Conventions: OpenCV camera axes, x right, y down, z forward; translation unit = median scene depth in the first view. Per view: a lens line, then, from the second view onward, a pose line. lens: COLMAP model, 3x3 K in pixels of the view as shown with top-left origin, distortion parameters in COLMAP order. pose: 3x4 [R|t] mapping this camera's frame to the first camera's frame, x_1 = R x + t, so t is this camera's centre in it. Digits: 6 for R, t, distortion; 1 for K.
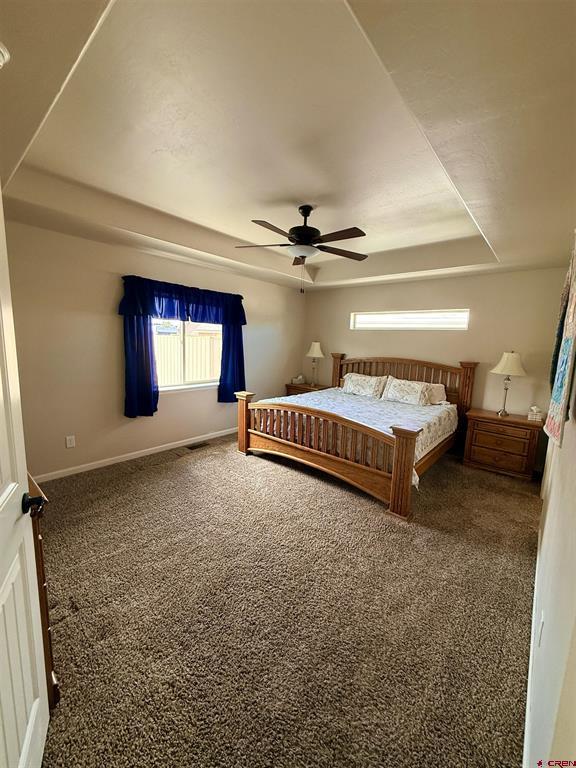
lens RADIAL K [[307.9, 0, 290.2], [0, 307.9, 385.1], [0, 0, 1]] dist [0.000349, 0.000894]
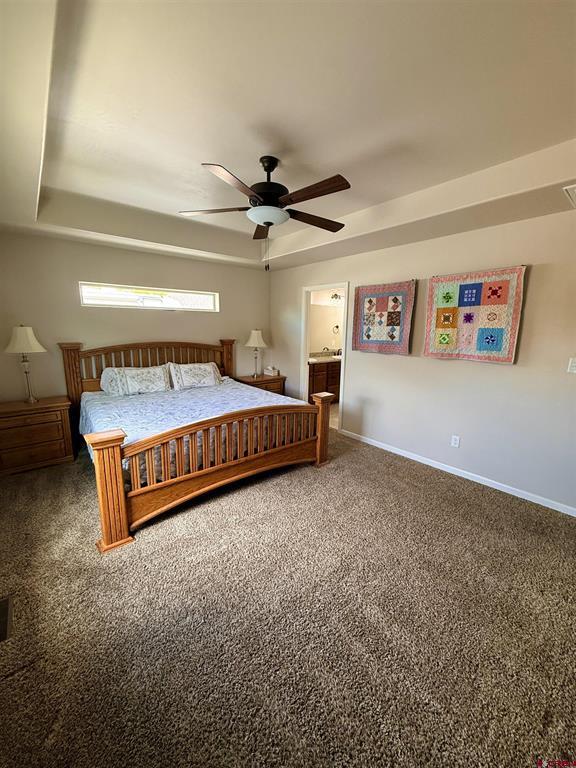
lens RADIAL K [[307.9, 0, 289.7], [0, 307.9, 382.6], [0, 0, 1]] dist [0.000349, 0.000894]
pose [[0.164767, -0.212439, 0.963183, -0.520803], [0.134579, 0.972239, 0.191415, -0.103903], [-0.977108, 0.098086, 0.188782, 0.538583]]
